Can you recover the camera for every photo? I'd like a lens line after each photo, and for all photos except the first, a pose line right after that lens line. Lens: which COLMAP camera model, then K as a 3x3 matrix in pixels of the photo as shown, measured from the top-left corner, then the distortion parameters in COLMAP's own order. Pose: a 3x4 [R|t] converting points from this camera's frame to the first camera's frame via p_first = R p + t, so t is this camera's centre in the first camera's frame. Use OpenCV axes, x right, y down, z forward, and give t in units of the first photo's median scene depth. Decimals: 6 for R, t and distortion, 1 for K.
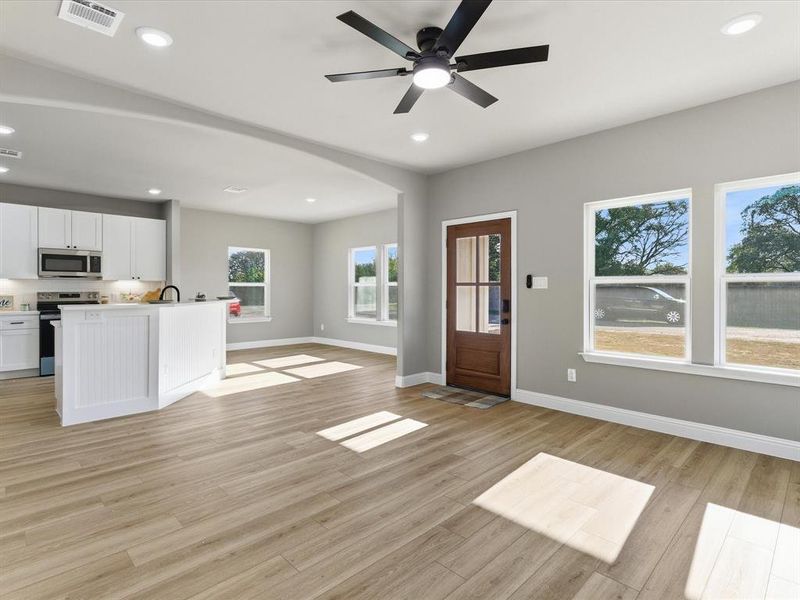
lens RADIAL K [[409.0, 0, 404.4], [0, 409.0, 297.6], [0, 0, 1]] dist [0.001086, 0.000314]
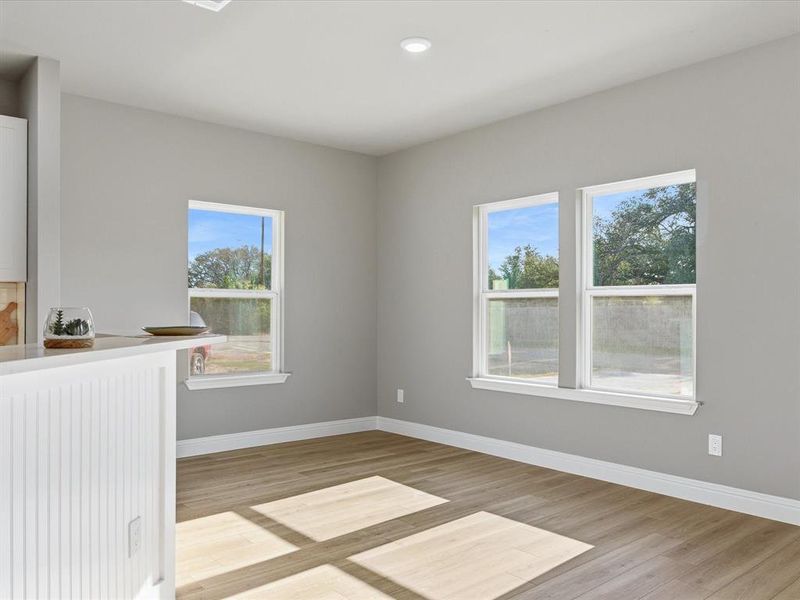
lens RADIAL K [[631.3, 0, 400.3], [0, 631.3, 313.9], [0, 0, 1]] dist [0.003425, 0.002491]
pose [[0.996278, -0.000292, -0.086196, -0.270267], [-0.000894, 0.999905, -0.013722, -0.006205], [0.086192, 0.013748, 0.996184, 0.643285]]
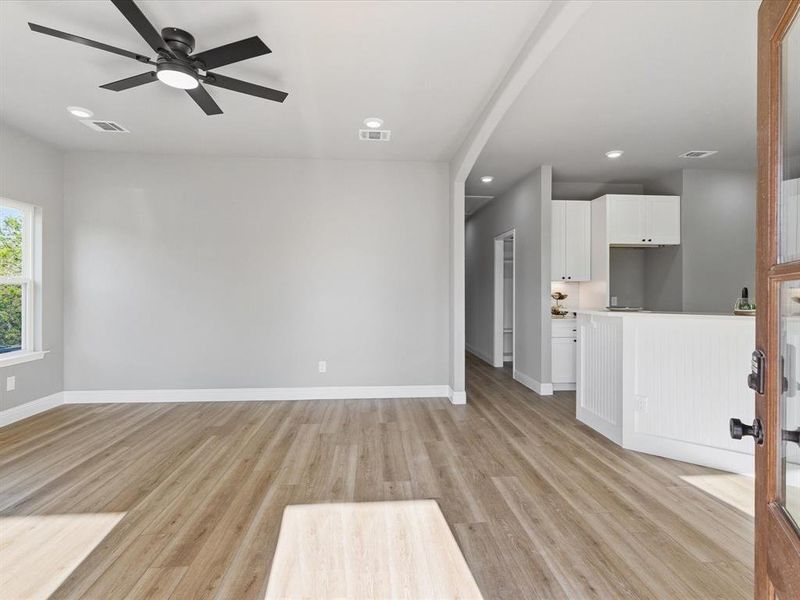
lens RADIAL K [[415.7, 0, 396.4], [0, 415.7, 292.0], [0, 0, 1]] dist [0.003309, 0.000917]
pose [[-0.648530, -0.000128, -0.761189, 0.239130], [-0.018636, 0.999703, 0.015709, -0.022449], [0.760961, 0.024373, -0.648340, 1.006405]]
